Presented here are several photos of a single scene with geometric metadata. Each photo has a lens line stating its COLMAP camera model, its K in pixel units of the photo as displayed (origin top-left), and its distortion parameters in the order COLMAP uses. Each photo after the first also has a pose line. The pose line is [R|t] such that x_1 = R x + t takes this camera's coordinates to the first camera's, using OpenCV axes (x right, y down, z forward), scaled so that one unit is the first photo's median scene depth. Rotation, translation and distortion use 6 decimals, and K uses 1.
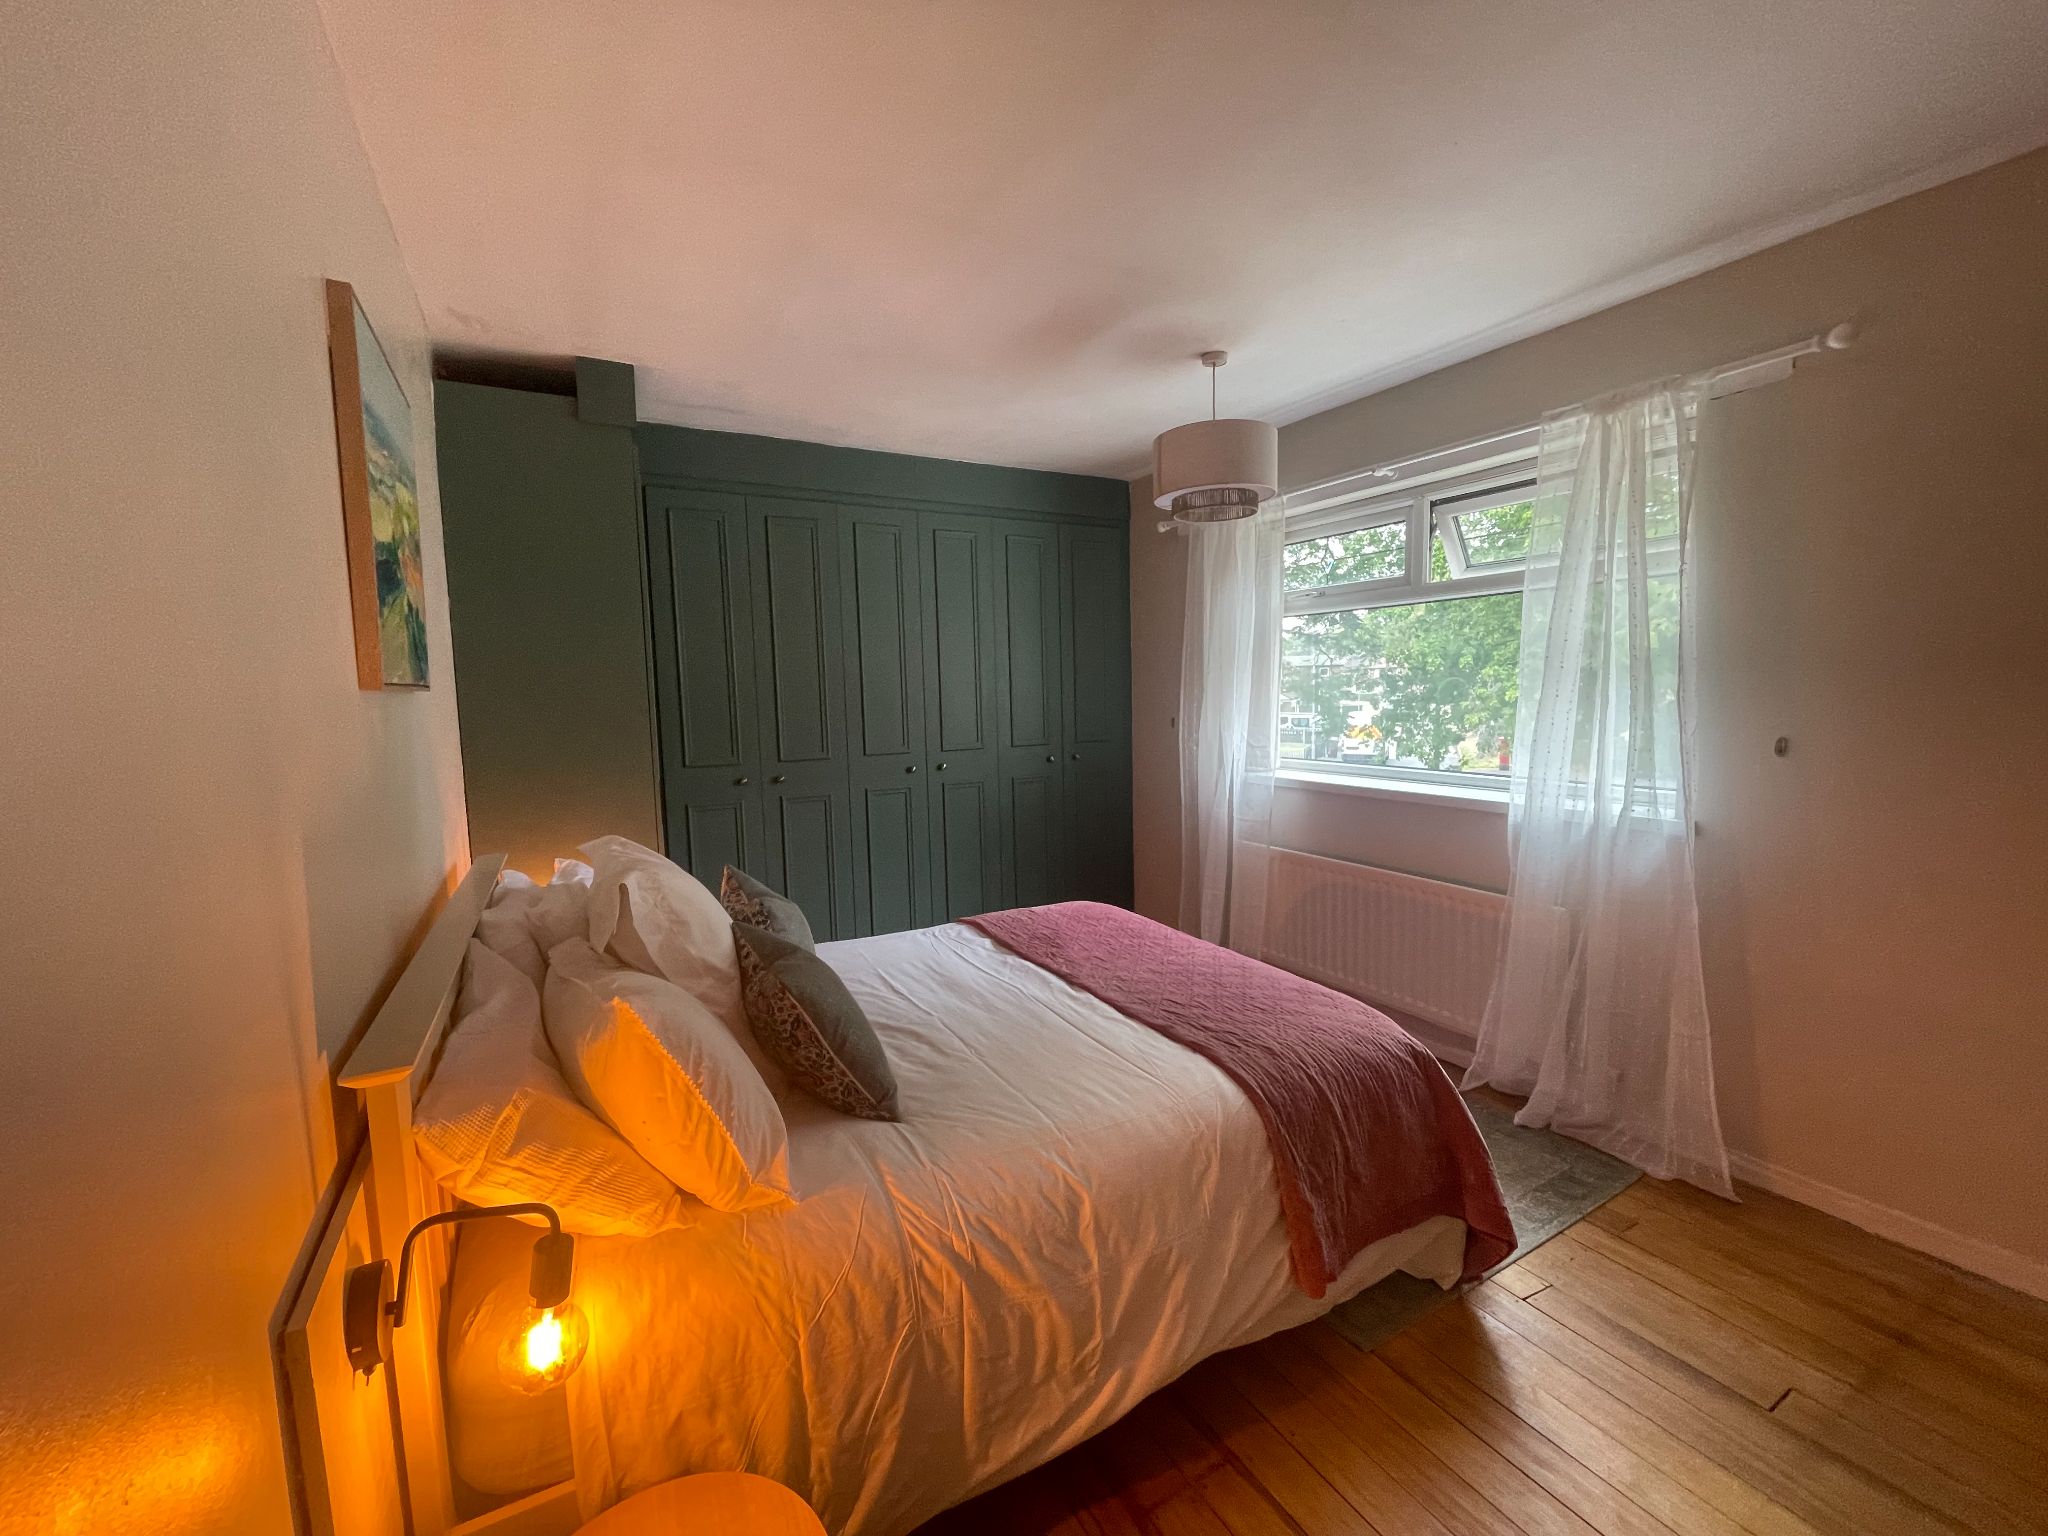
lens RADIAL K [[828.2, 0, 1012.0], [0, 828.2, 766.8], [0, 0, 1]] dist [-0.004597, 0.002019]
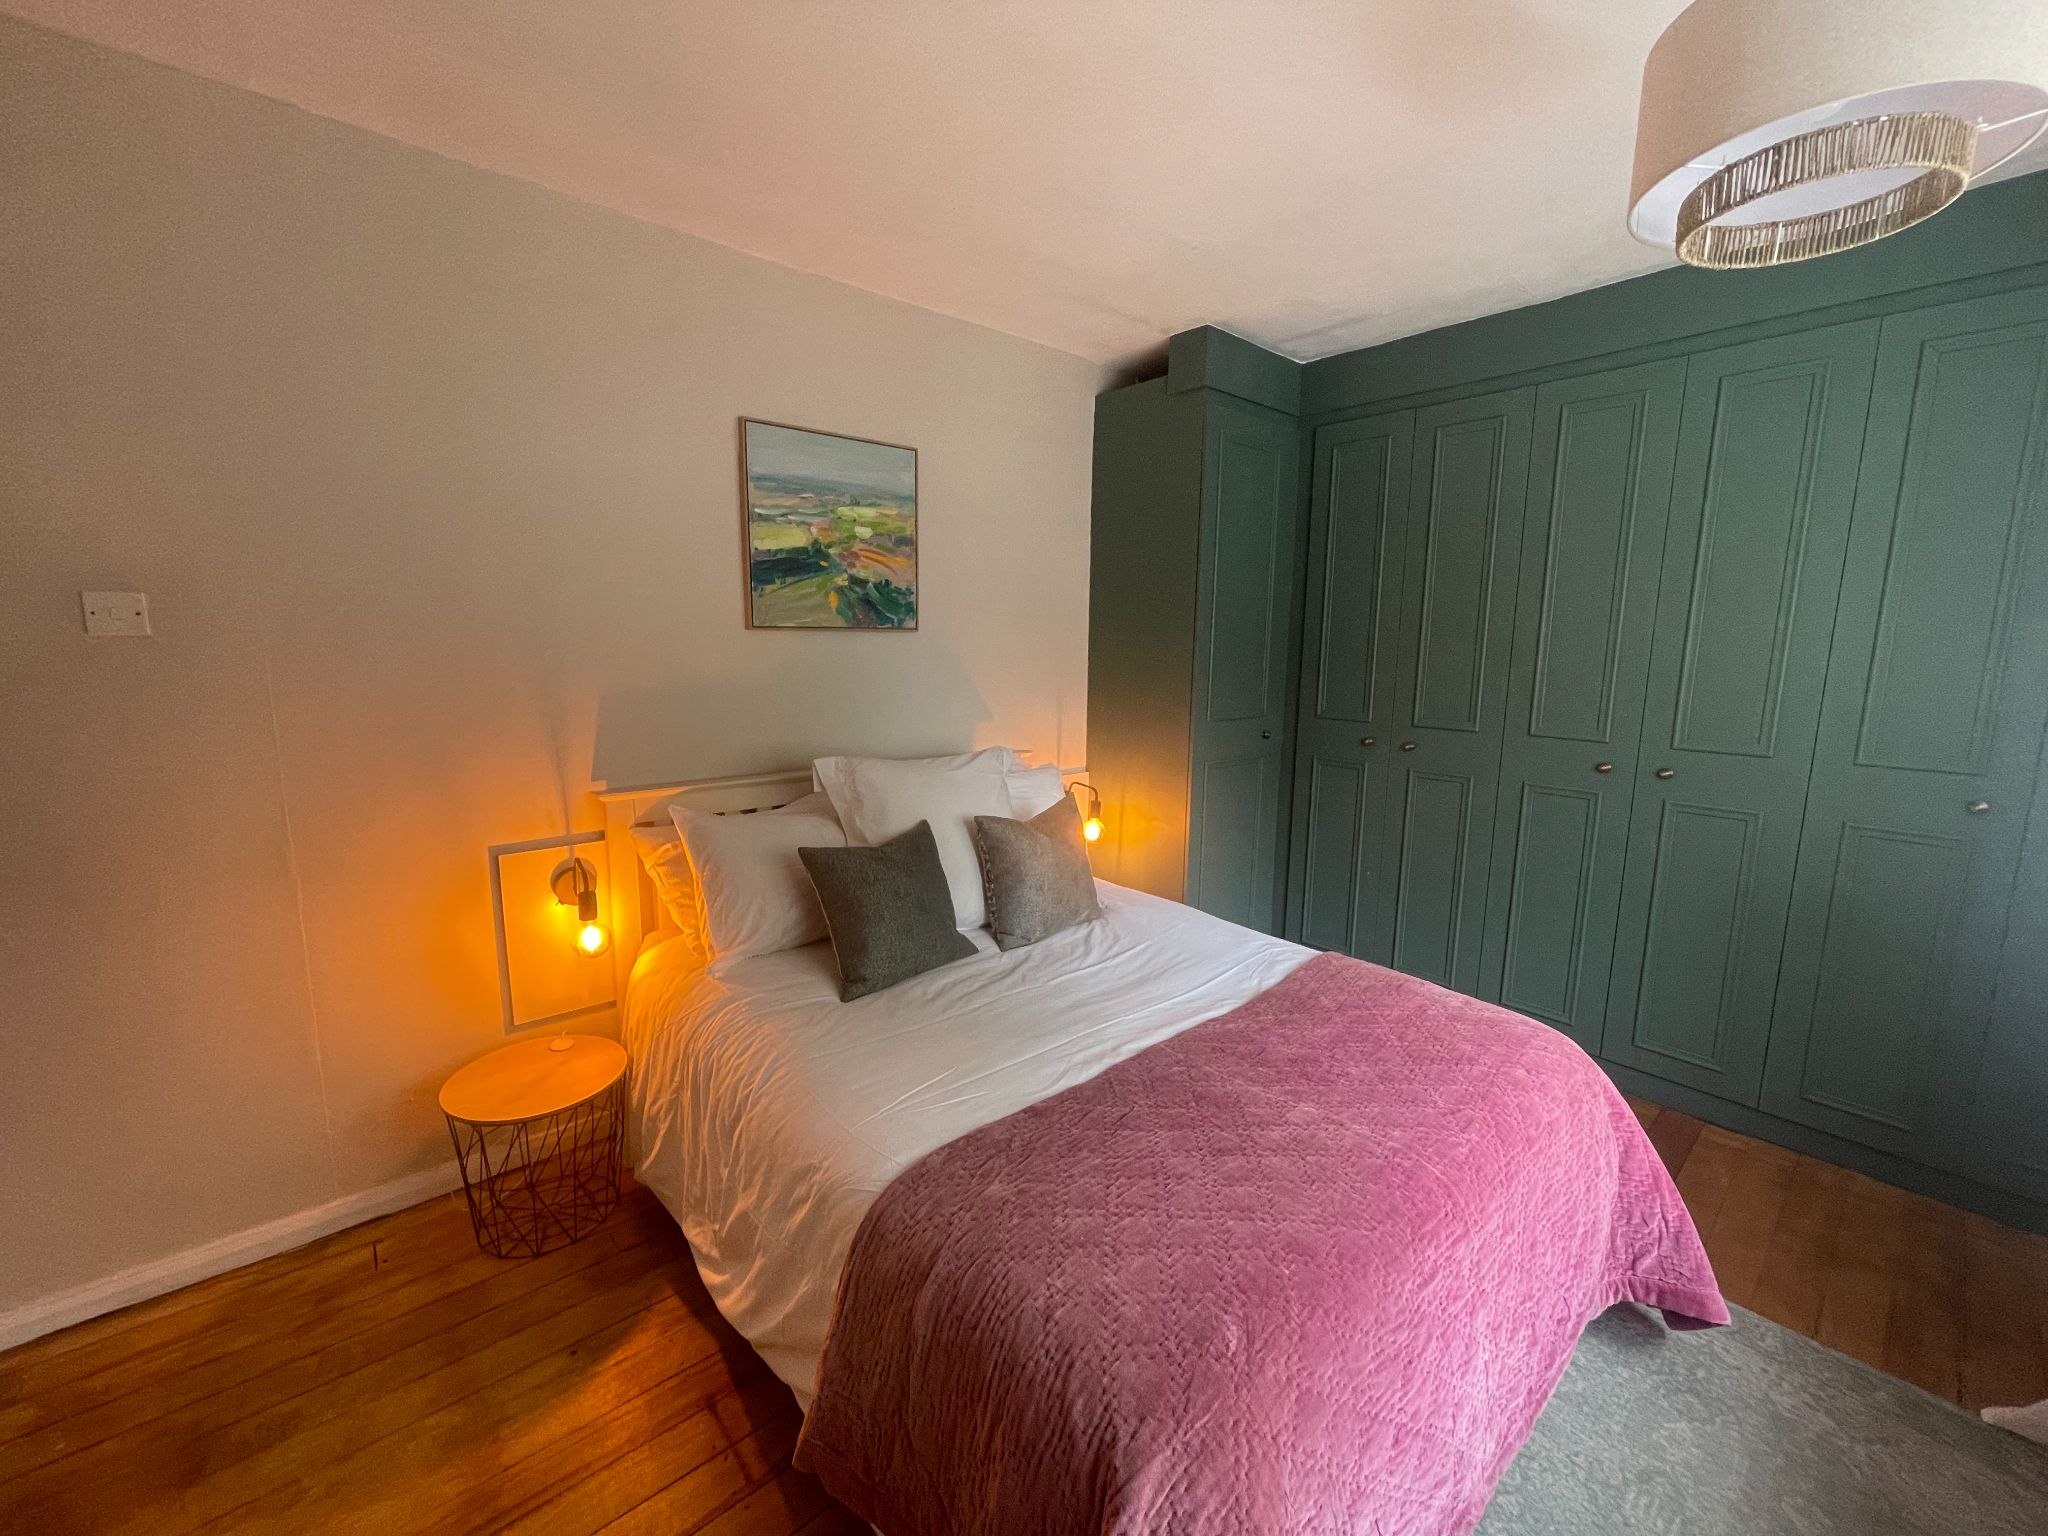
lens RADIAL K [[828.2, 0, 1021.6], [0, 828.2, 753.7], [0, 0, 1]] dist [-0.004597, 0.002019]
pose [[0.219058, 0.170657, -0.960672, 0.588493], [-0.112398, 0.982444, 0.148895, -0.076575], [0.969216, 0.075361, 0.234393, 0.552333]]
